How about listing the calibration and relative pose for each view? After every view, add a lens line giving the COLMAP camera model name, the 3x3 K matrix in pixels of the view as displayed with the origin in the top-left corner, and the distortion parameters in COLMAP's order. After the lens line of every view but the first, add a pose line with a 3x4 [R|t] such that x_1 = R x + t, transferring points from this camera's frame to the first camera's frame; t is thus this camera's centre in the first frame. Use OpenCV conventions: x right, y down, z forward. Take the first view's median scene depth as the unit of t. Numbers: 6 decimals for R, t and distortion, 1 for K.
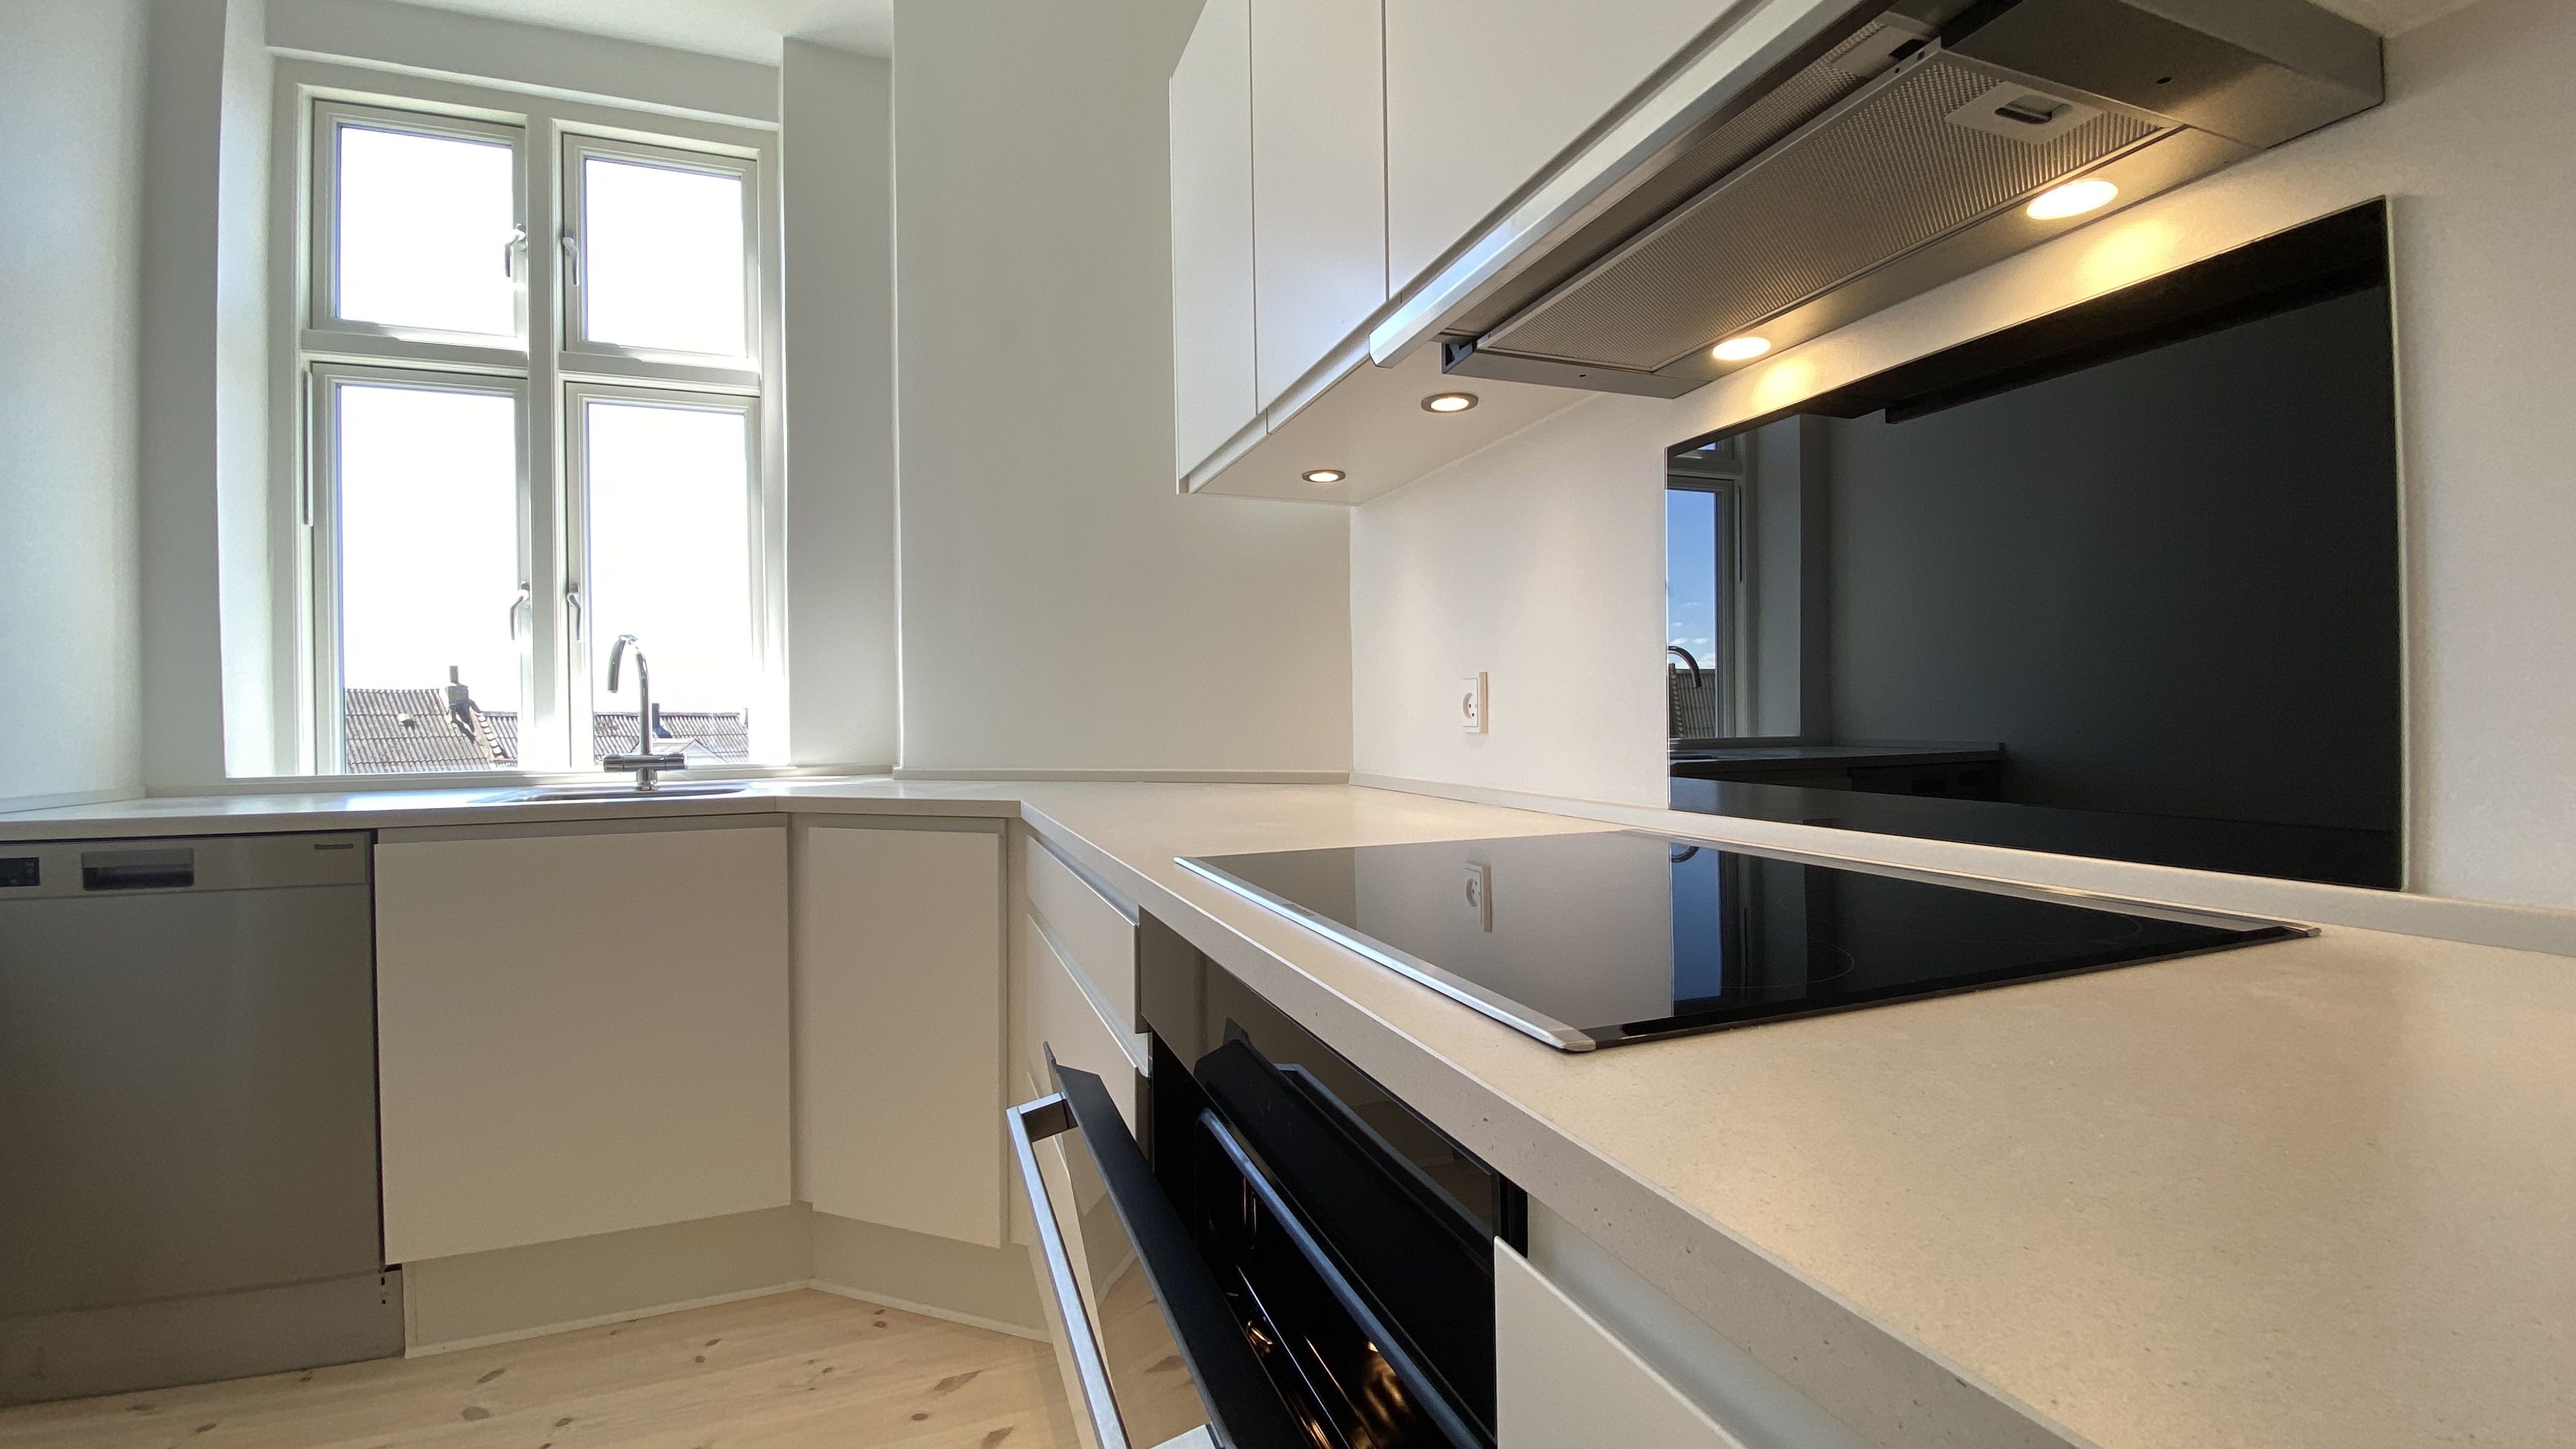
lens RADIAL K [[1062.7, 0, 1279.3], [0, 1062.7, 721.2], [0, 0, 1]] dist [0.007483, -0.006162]
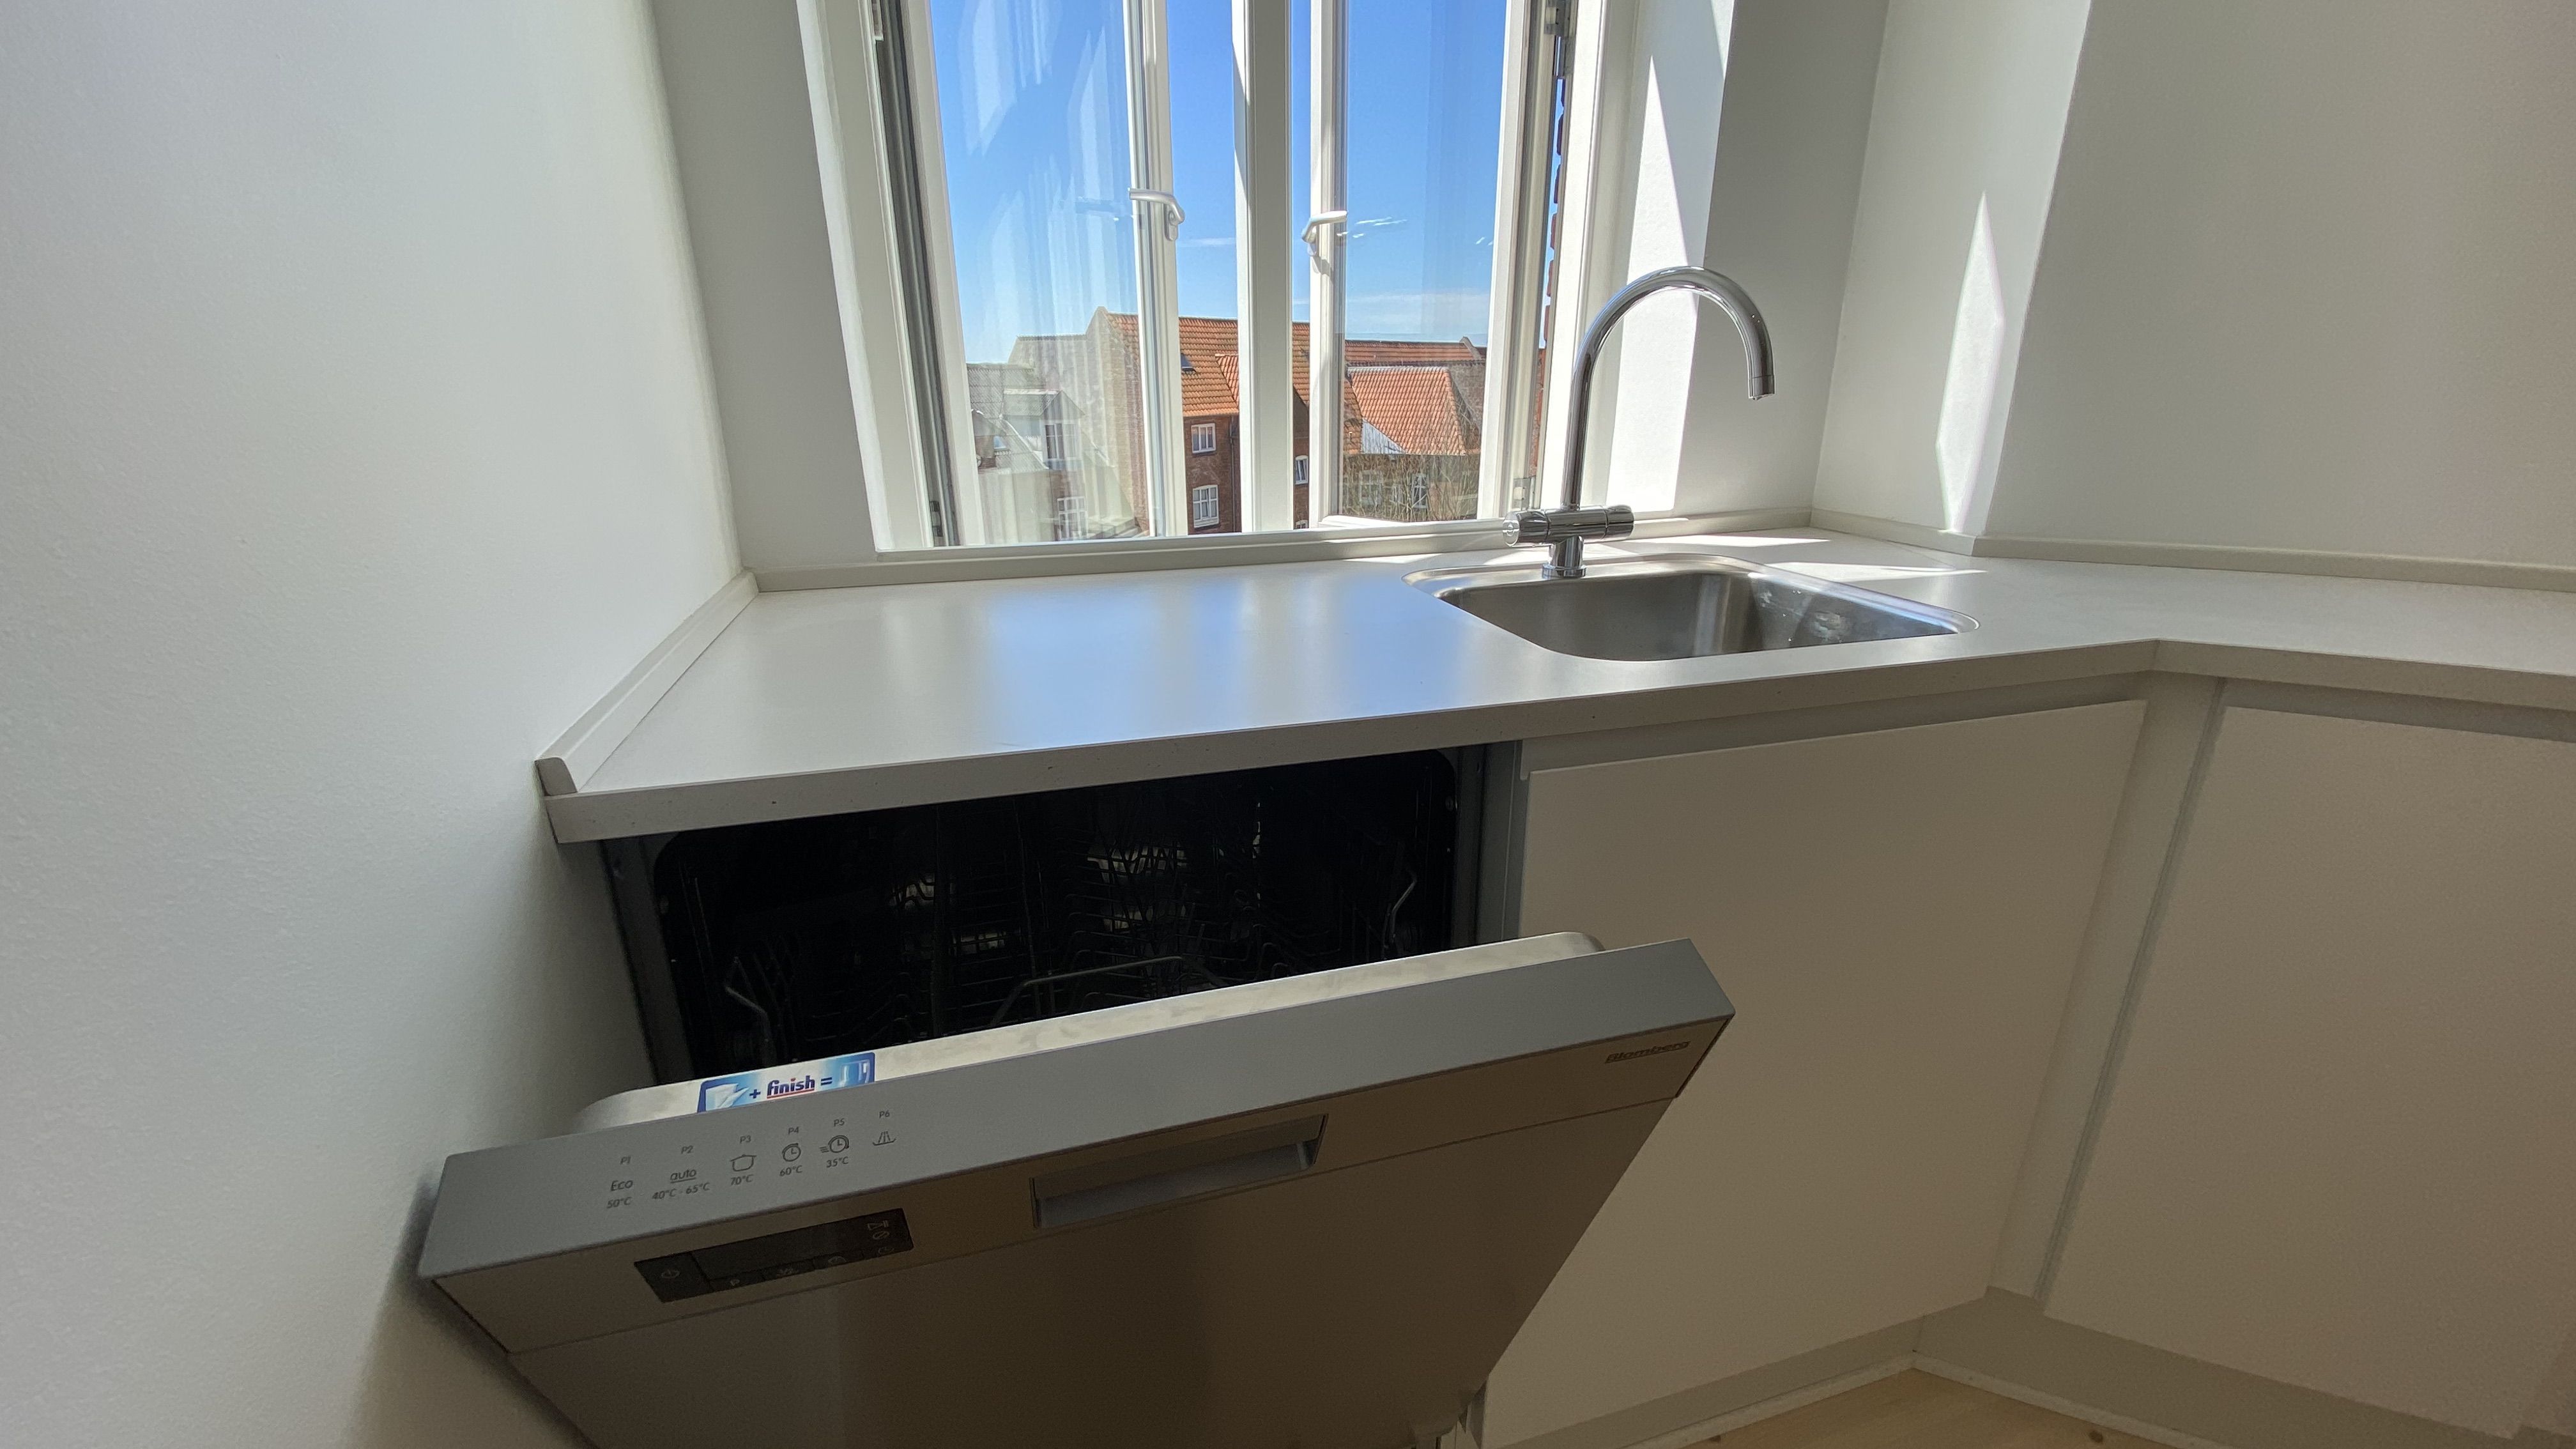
lens RADIAL K [[1062.7, 0, 1296.7], [0, 1062.7, 738.1], [0, 0, 1]] dist [0.007483, -0.006162]
pose [[0.998811, 0.022434, -0.043275, -0.805631], [-0.006987, 0.944522, 0.328375, -0.040725], [0.048241, -0.327682, 0.943555, 0.499793]]
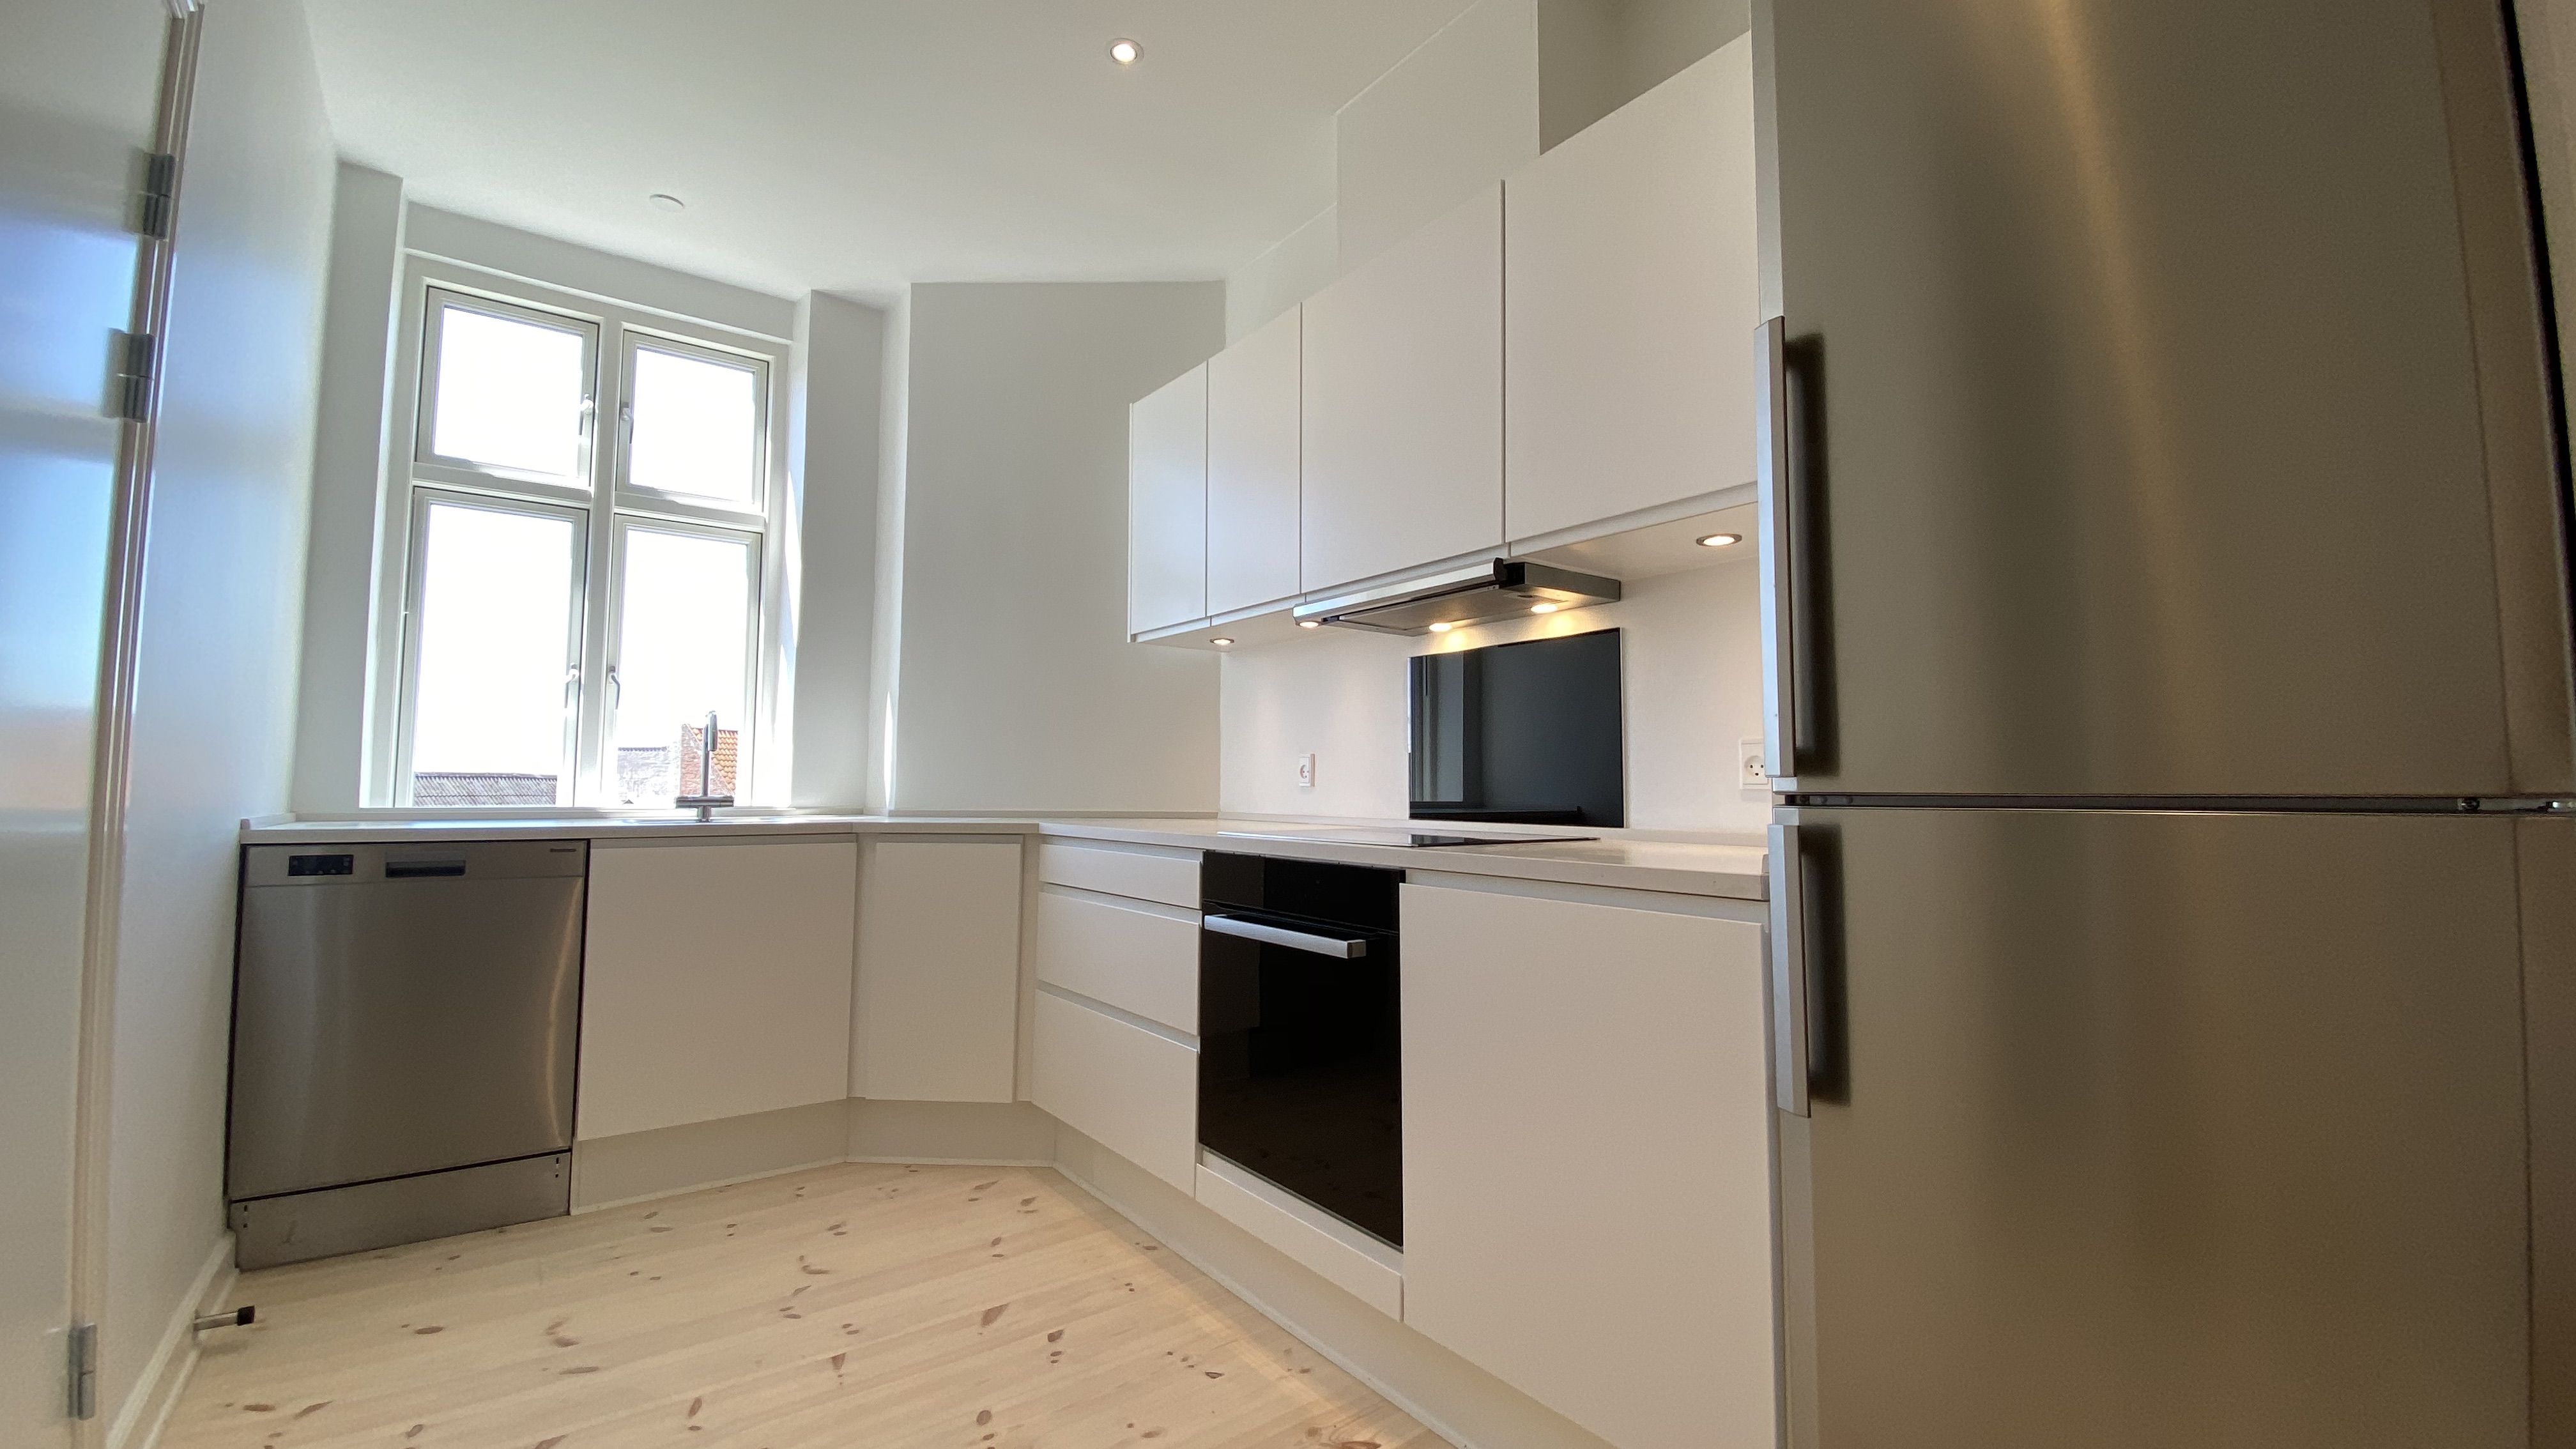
lens RADIAL K [[1062.7, 0, 1300.9], [0, 1062.7, 705.8], [0, 0, 1]] dist [0.007483, -0.006162]
pose [[0.953684, 0.041787, 0.297893, -0.310496], [-0.016487, 0.996077, -0.086941, 0.025404], [-0.300357, 0.078003, 0.950632, -0.632353]]
